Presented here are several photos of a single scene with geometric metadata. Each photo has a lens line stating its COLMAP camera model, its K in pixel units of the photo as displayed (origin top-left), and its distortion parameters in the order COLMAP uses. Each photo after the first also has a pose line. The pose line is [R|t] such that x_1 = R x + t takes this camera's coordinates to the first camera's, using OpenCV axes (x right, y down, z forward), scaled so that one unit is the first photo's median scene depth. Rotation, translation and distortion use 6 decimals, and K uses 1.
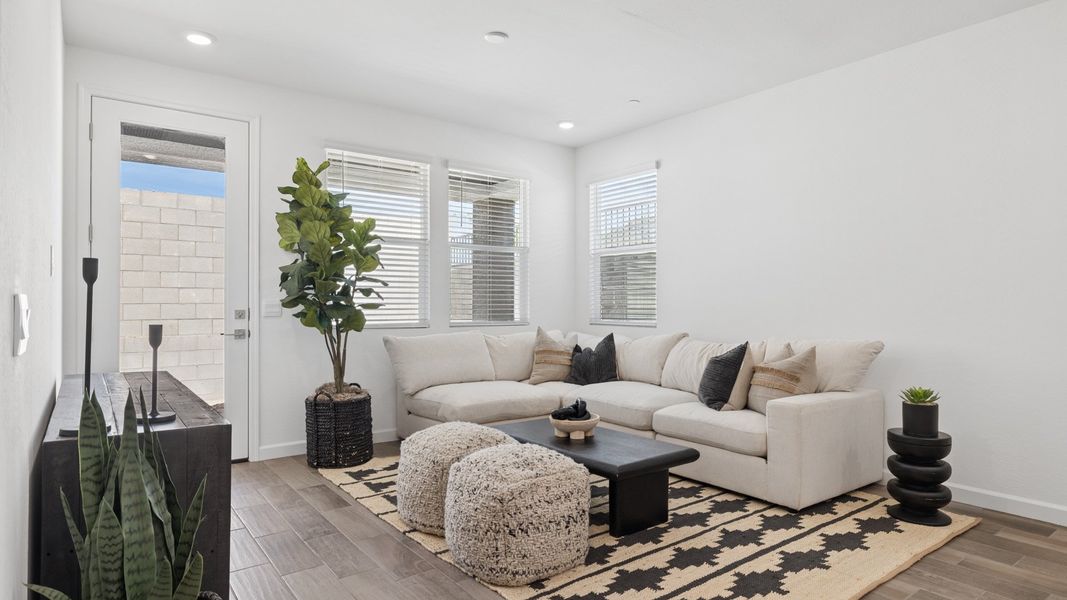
lens RADIAL K [[590.0, 0, 537.1], [0, 590.0, 301.1], [0, 0, 1]] dist [0.001349, -0.000232]
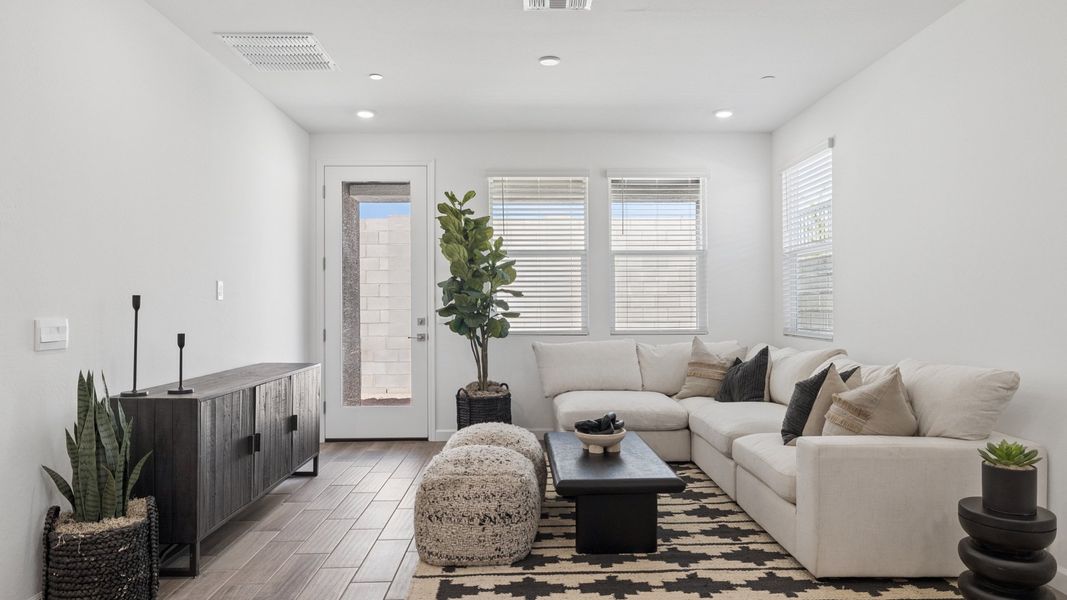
lens RADIAL K [[627.8, 0, 542.0], [0, 627.8, 300.3], [0, 0, 1]] dist [-0.003483, -0.000113]
pose [[0.813053, -0.009290, -0.582116, 0.482949], [0.008689, 0.999955, -0.003823, -0.015047], [0.582125, -0.001950, 0.813097, 0.072880]]
